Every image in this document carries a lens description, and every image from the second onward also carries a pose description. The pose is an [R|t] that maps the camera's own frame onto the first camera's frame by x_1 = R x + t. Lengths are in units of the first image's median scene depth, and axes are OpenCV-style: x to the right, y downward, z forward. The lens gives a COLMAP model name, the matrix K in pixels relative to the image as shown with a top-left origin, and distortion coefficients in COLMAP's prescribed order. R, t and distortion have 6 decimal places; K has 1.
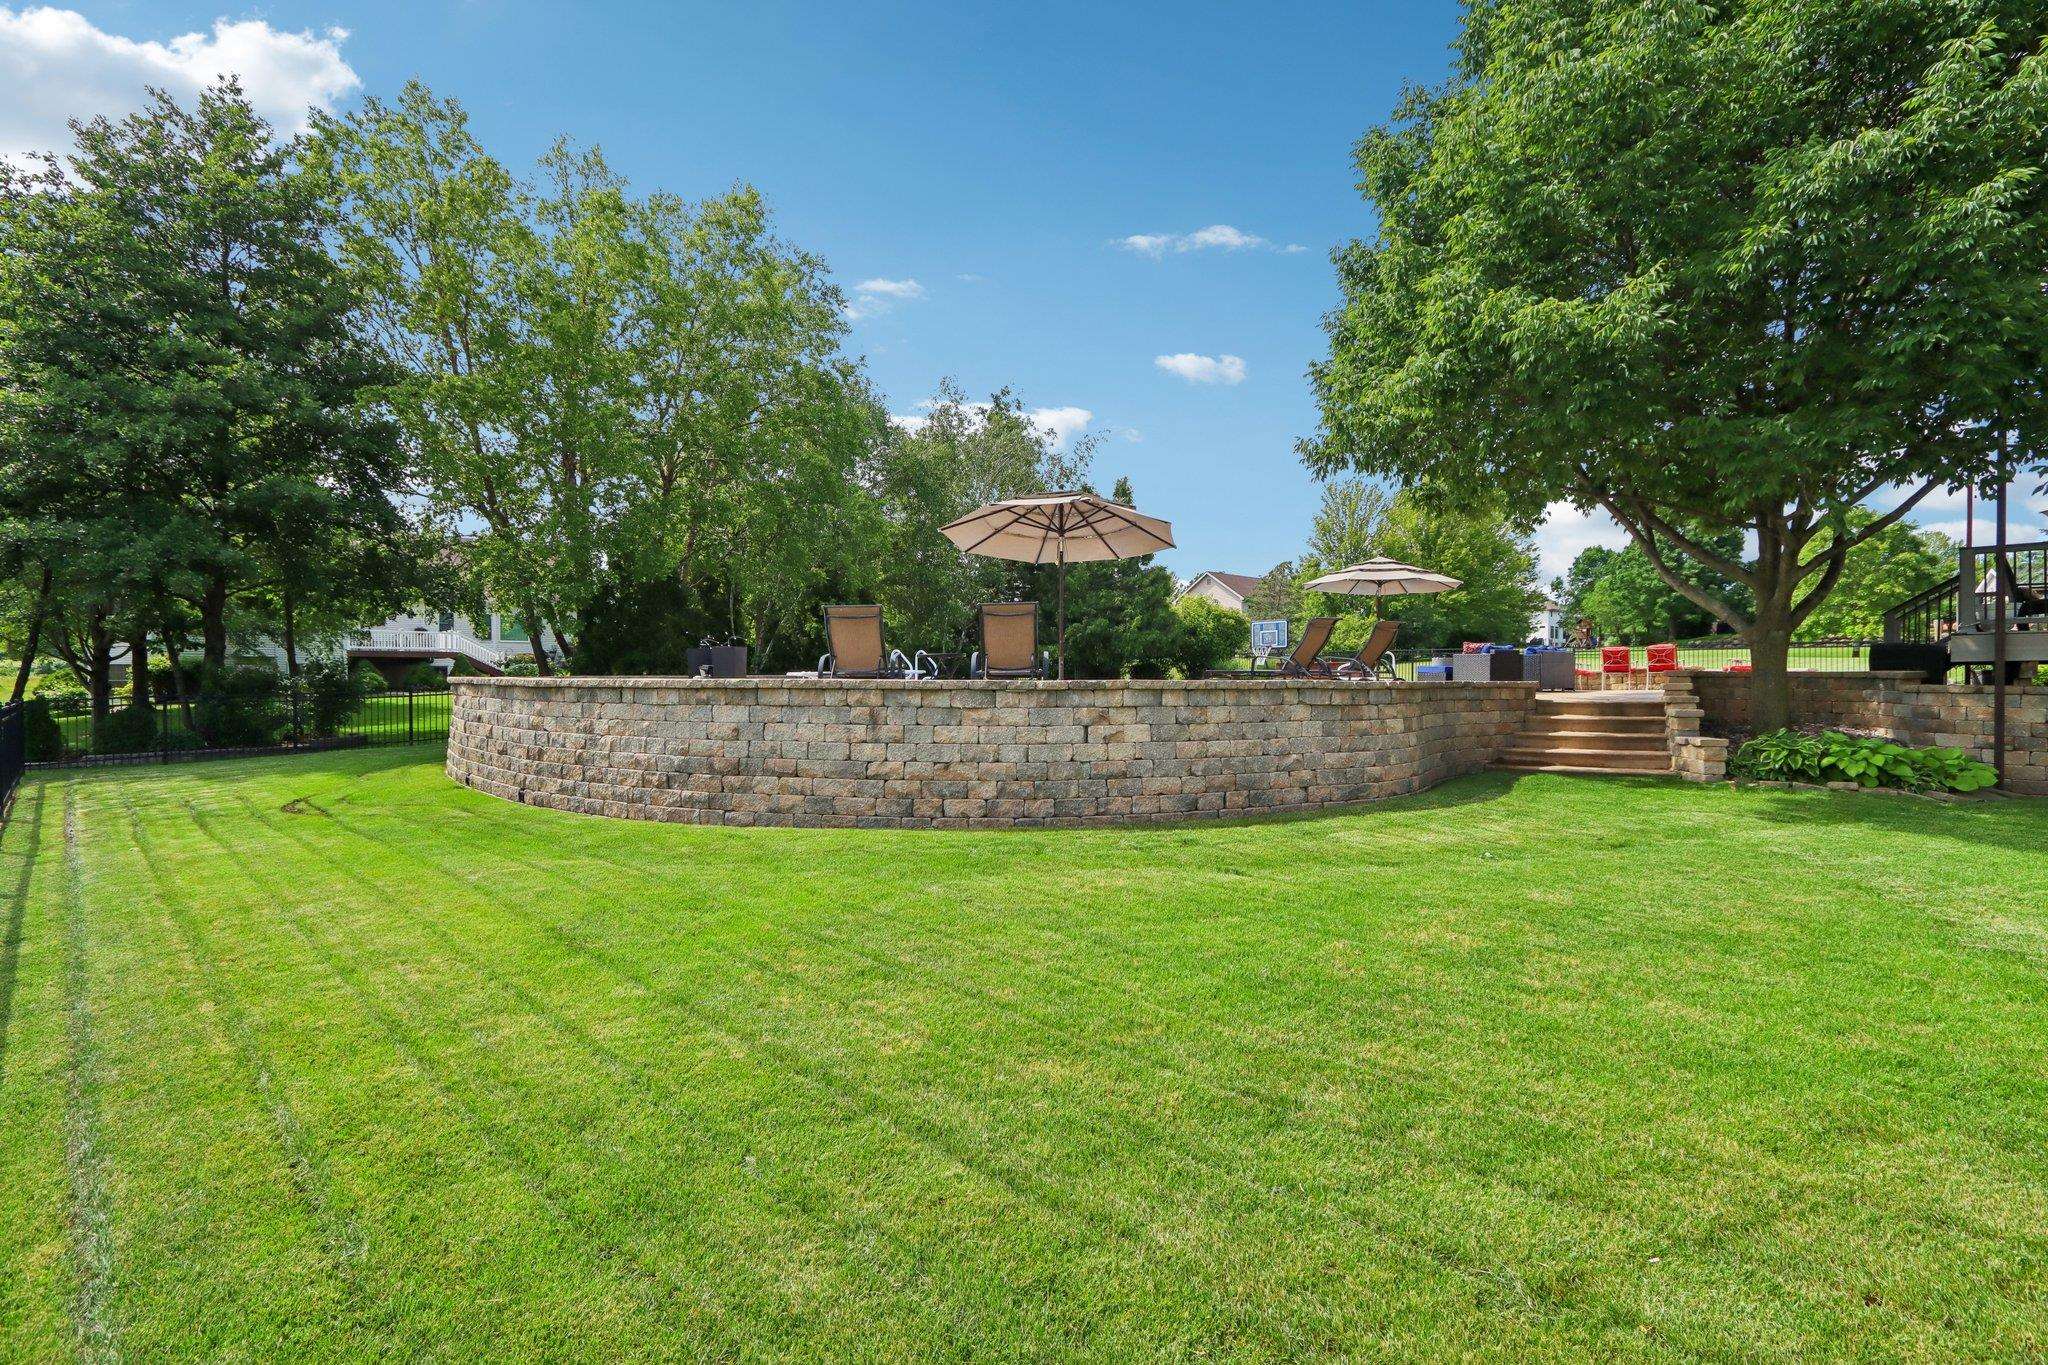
lens RADIAL K [[961.1, 0, 1022.0], [0, 961.1, 681.9], [0, 0, 1]] dist [-0.015159, 0.001285]
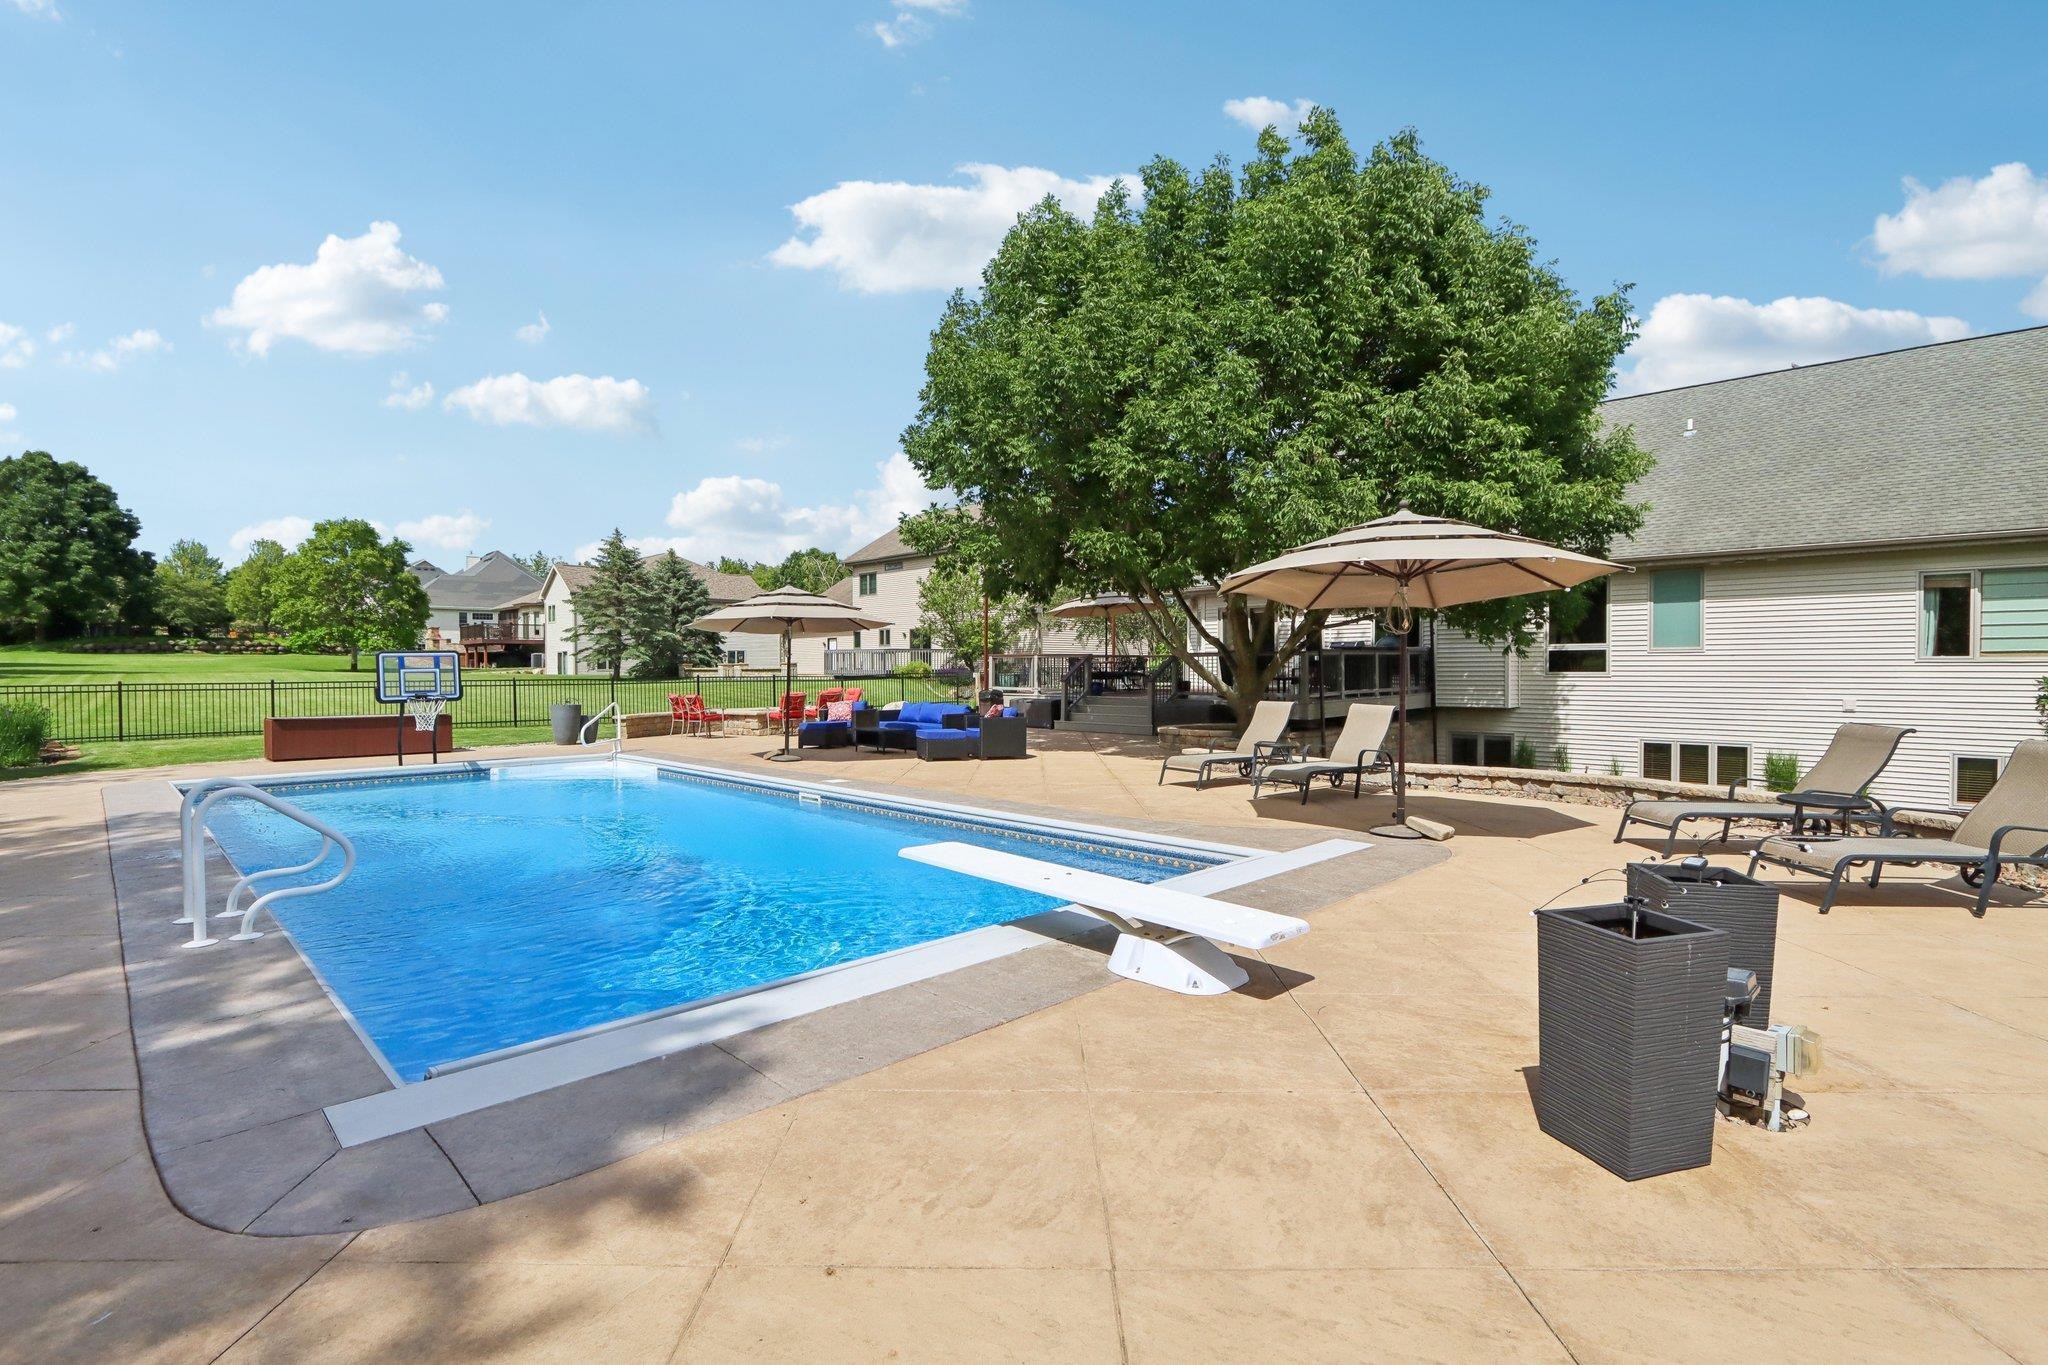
lens RADIAL K [[961.1, 0, 1030.5], [0, 961.1, 679.9], [0, 0, 1]] dist [-0.015159, 0.001285]
pose [[0.016003, -0.014679, 0.999764, -0.205559], [0.011130, 0.999833, 0.014502, -0.035108], [-0.999810, 0.010895, 0.016164, 0.427562]]
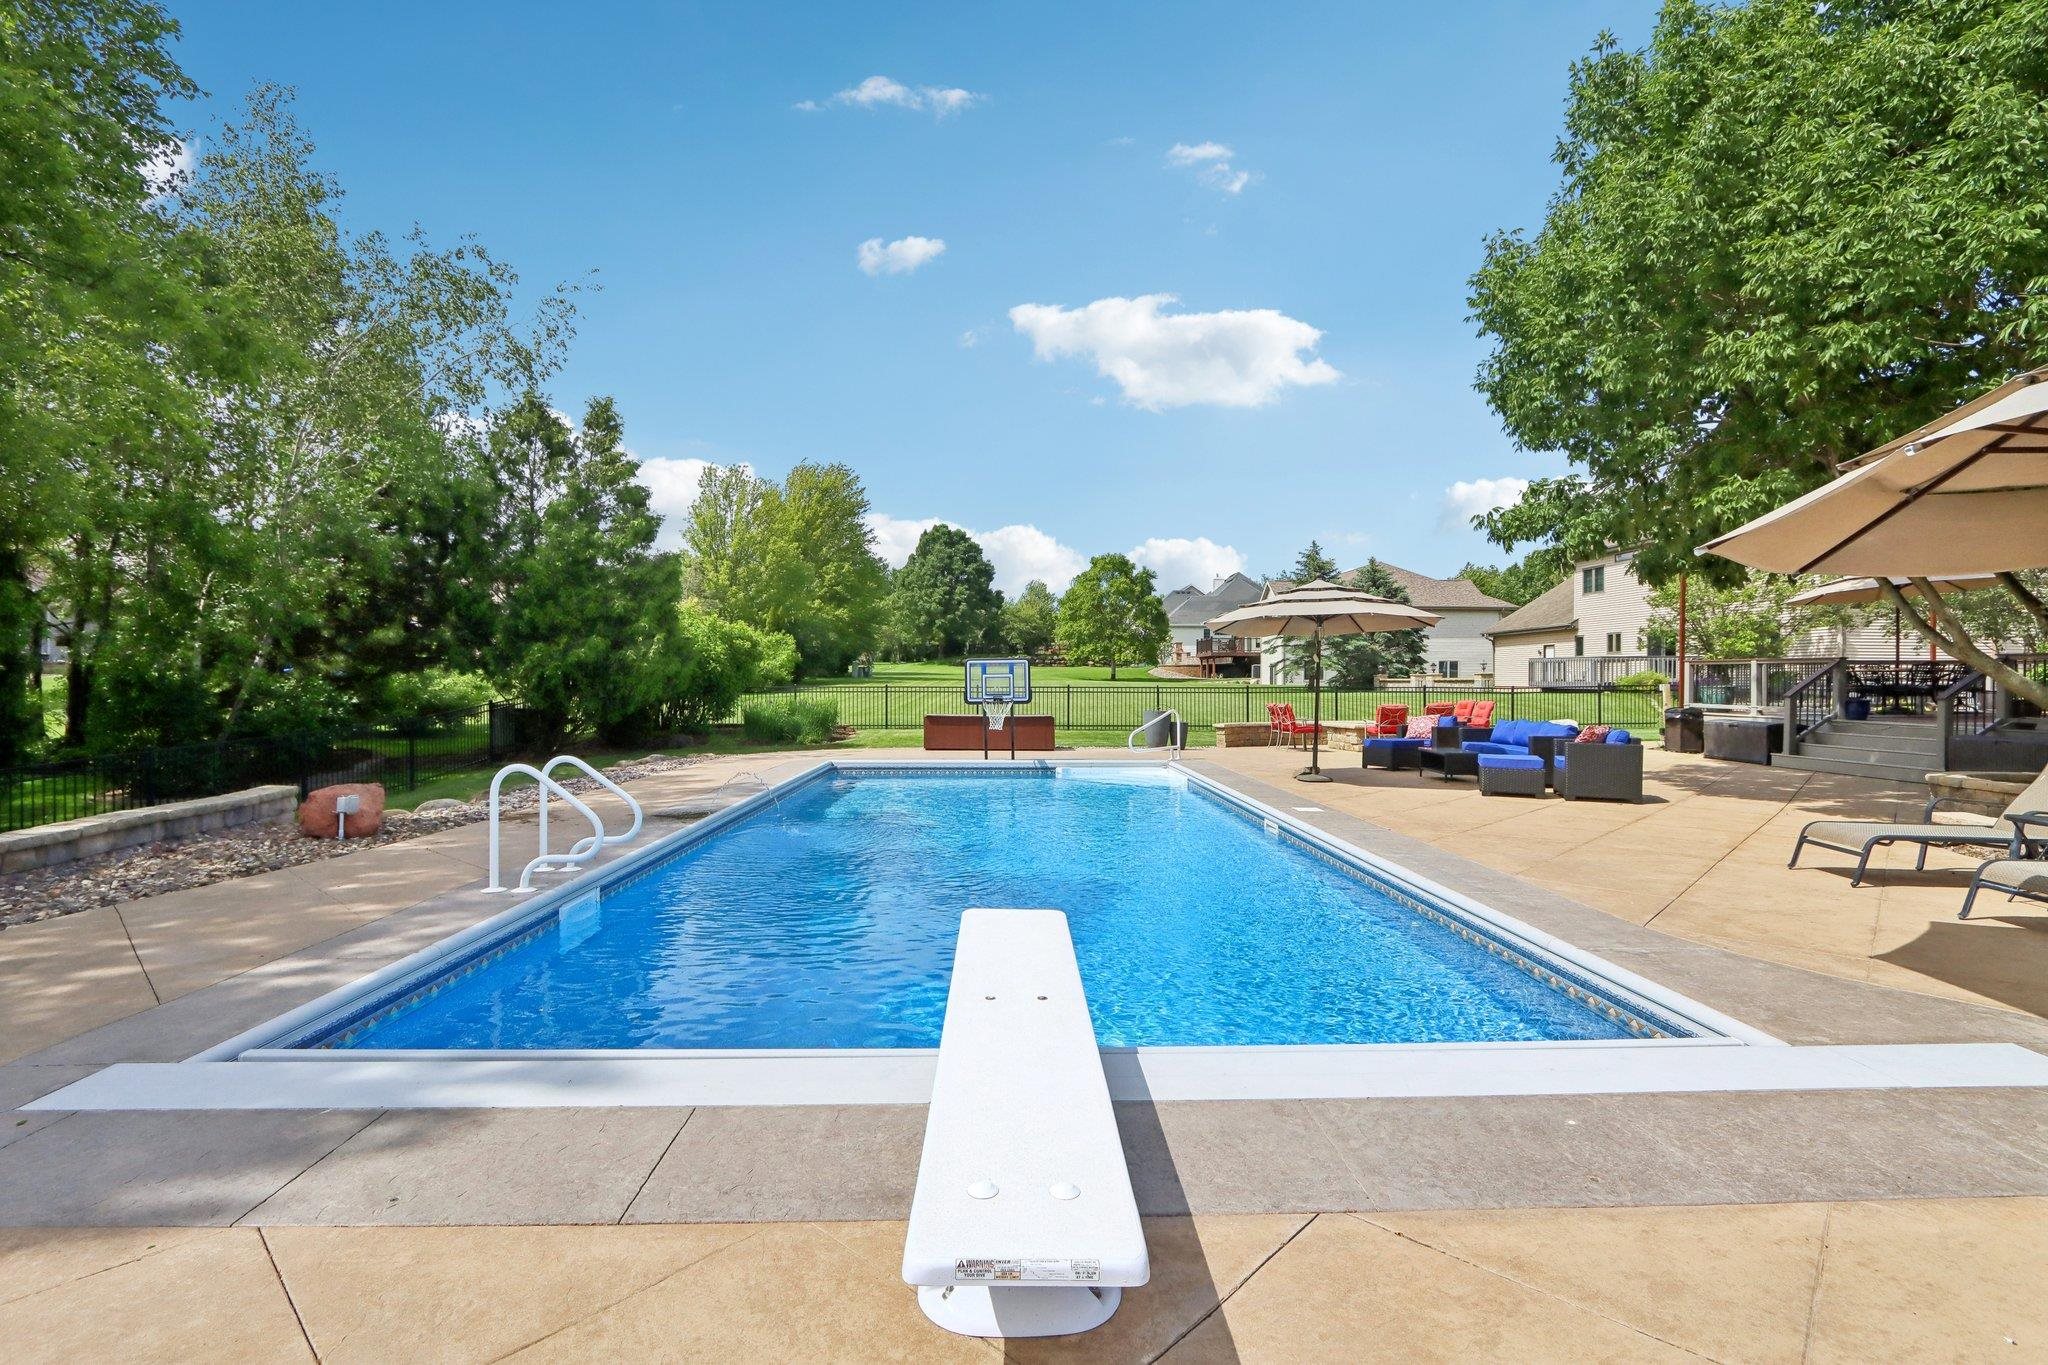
lens RADIAL K [[961.1, 0, 1024.9], [0, 961.1, 684.6], [0, 0, 1]] dist [-0.015159, 0.001285]
pose [[0.696333, -0.003147, 0.717712, -0.129957], [0.003844, 0.999992, 0.000655, -0.032354], [-0.717708, 0.002303, 0.696340, 0.369570]]
